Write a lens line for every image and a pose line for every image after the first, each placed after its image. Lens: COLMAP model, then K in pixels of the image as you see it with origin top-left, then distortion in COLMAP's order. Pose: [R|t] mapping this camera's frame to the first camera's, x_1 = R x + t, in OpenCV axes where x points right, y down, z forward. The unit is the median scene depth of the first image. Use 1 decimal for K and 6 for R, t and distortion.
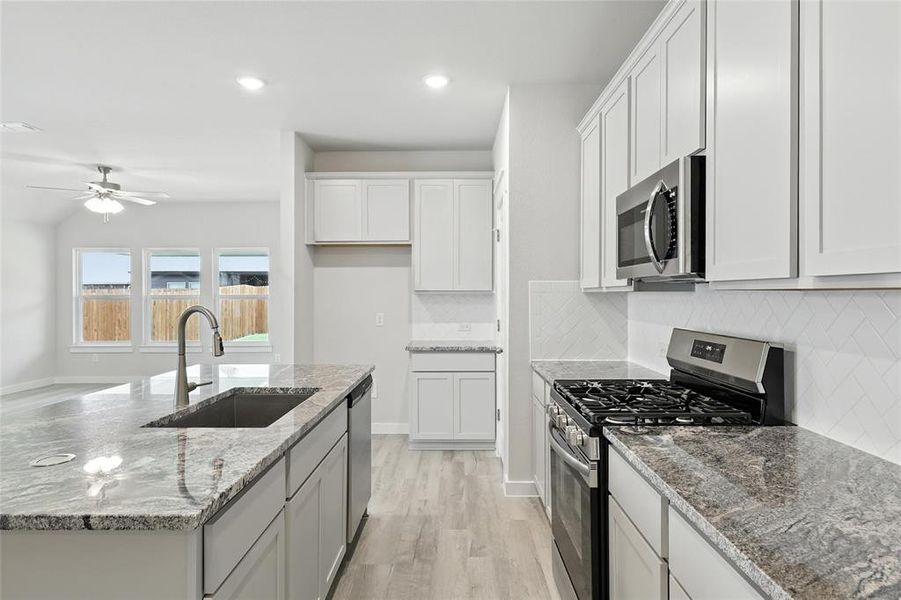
lens RADIAL K [[526.2, 0, 448.9], [0, 526.2, 288.8], [0, 0, 1]] dist [0.001259, 0.000424]
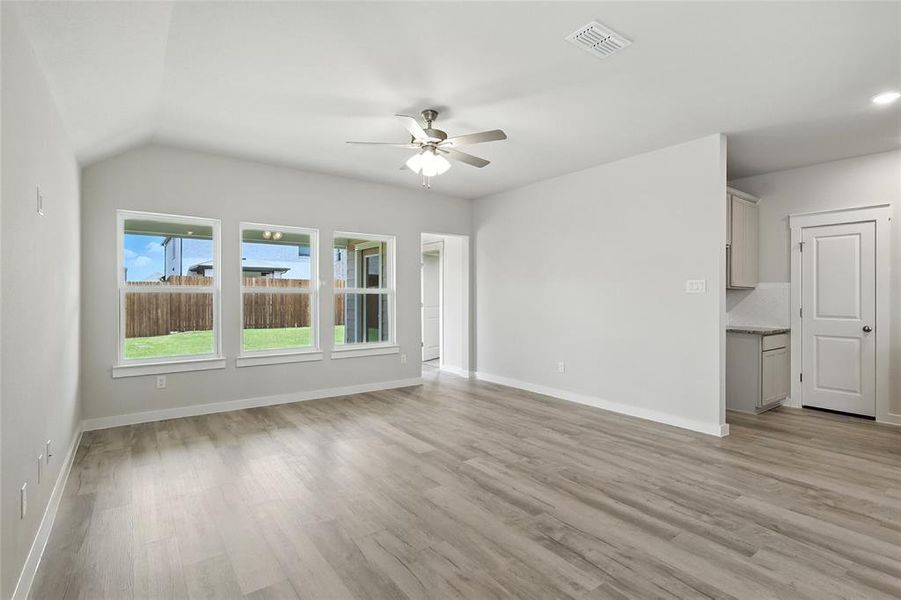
lens RADIAL K [[436.8, 0, 452.9], [0, 436.8, 295.7], [0, 0, 1]] dist [0.002057, 0.000392]
pose [[0.793012, 0.007840, 0.609156, -1.277573], [-0.012854, 0.999910, 0.003864, 0.031452], [-0.609071, -0.010895, 0.793041, 0.625589]]
